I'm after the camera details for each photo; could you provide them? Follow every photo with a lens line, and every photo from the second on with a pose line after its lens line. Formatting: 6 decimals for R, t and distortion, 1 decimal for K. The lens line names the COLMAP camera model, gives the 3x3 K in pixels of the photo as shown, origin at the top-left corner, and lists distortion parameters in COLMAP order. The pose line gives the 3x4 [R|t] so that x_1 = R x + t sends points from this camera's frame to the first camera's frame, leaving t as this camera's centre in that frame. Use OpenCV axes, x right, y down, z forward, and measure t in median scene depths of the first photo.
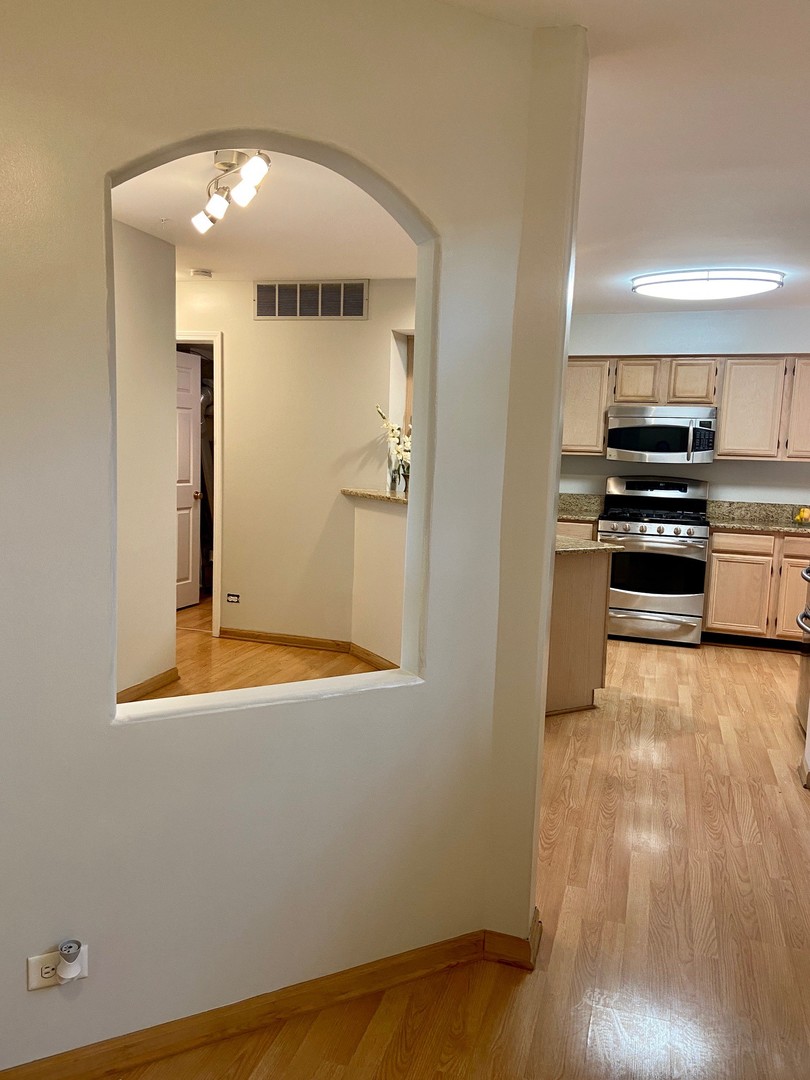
lens RADIAL K [[813.1, 0, 408.5], [0, 813.1, 536.6], [0, 0, 1]] dist [0.118113, -0.152693]
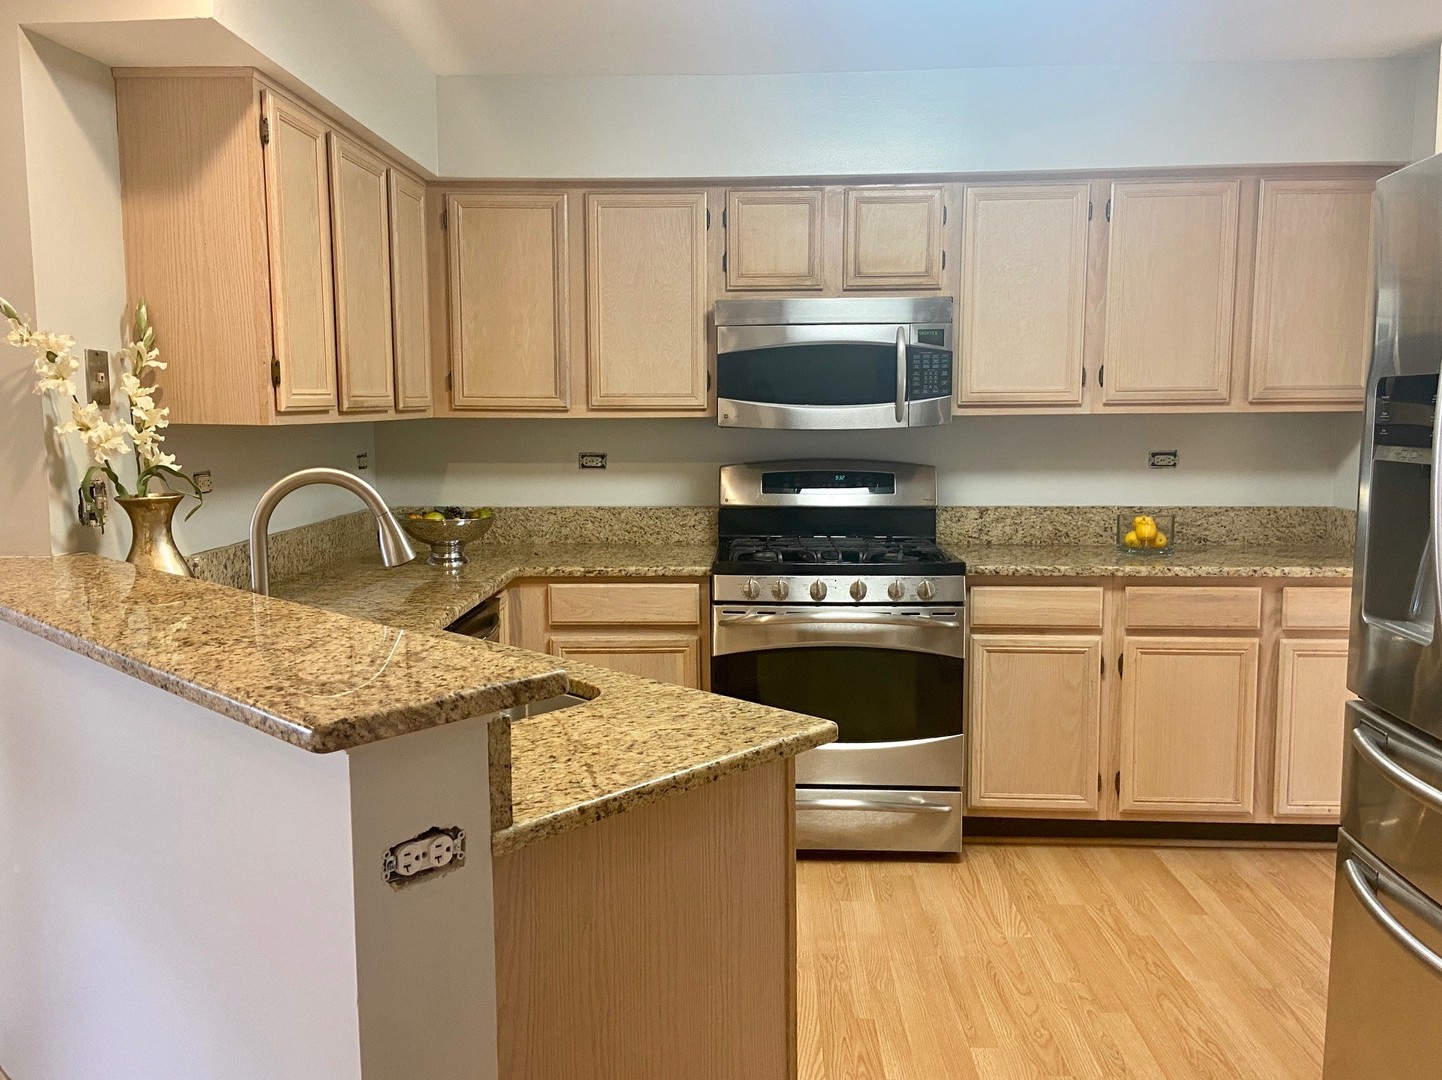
lens RADIAL K [[1154.7, 0, 721.0], [0, 1154.7, 540.0], [0, 0, 1]] dist [0.093392, 0.000268]
pose [[0.963182, -0.068631, 0.259942, 0.086346], [0.067791, 0.997625, 0.012206, -0.043959], [-0.260162, 0.005865, 0.965547, 0.436418]]
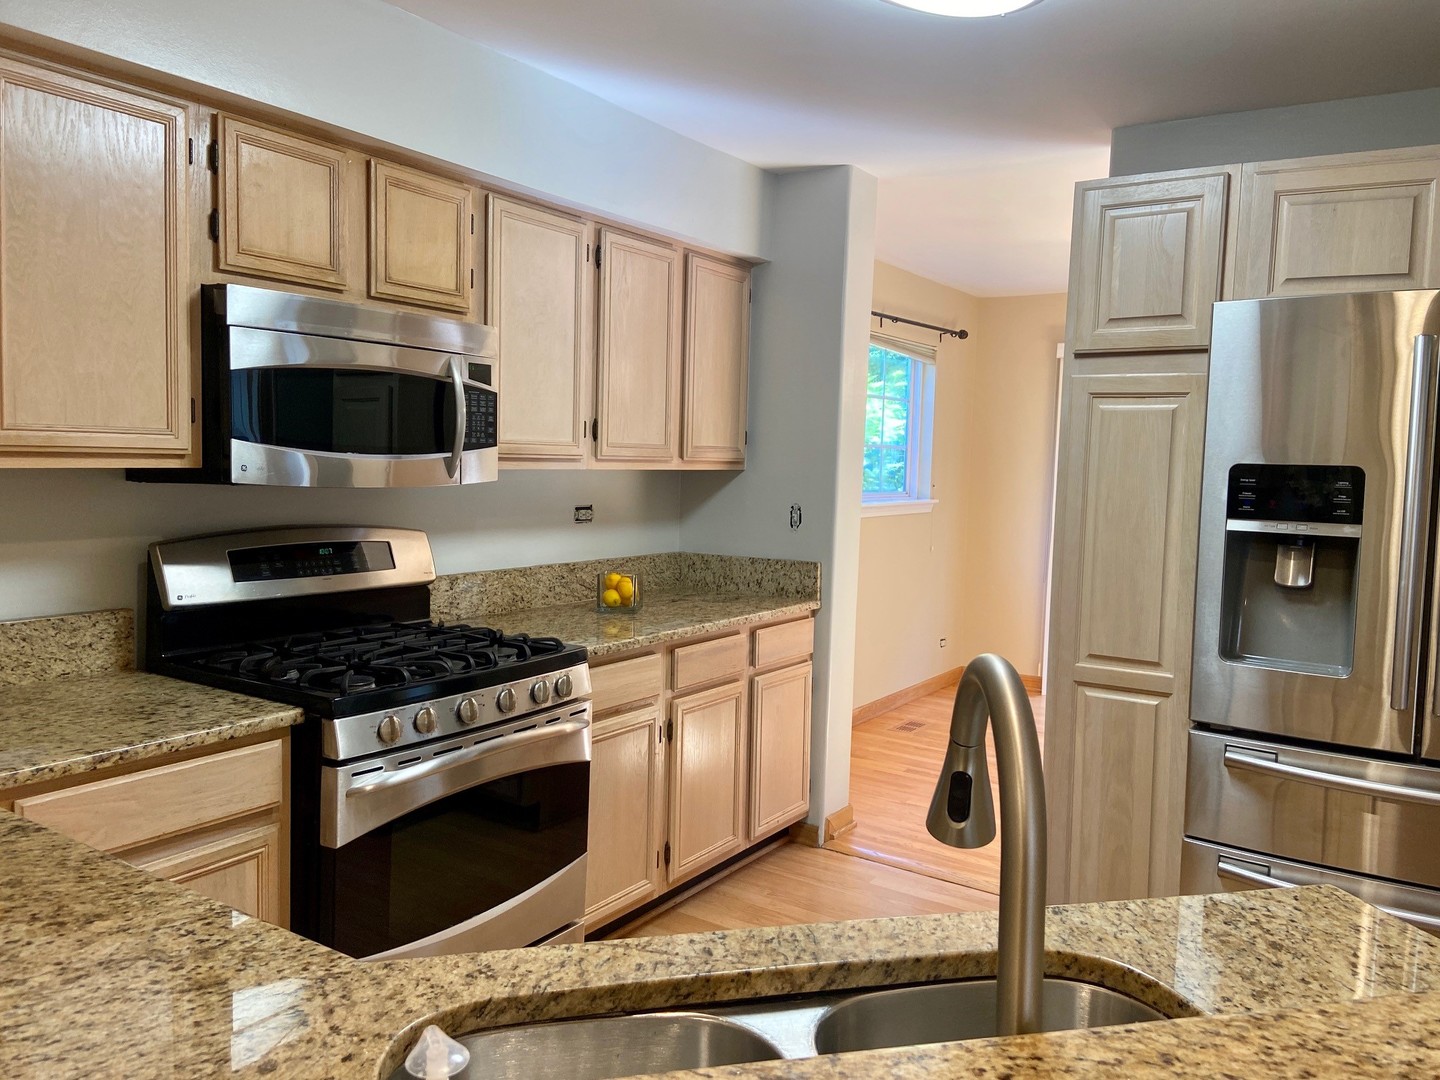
lens RADIAL K [[1084.1, 0, 726.0], [0, 1084.1, 533.7], [0, 0, 1]] dist [0.118113, -0.152693]
pose [[0.274448, -0.098748, 0.956518, -0.062265], [0.089731, 0.993003, 0.076768, -0.094138], [-0.957406, 0.064760, 0.281388, 0.770880]]
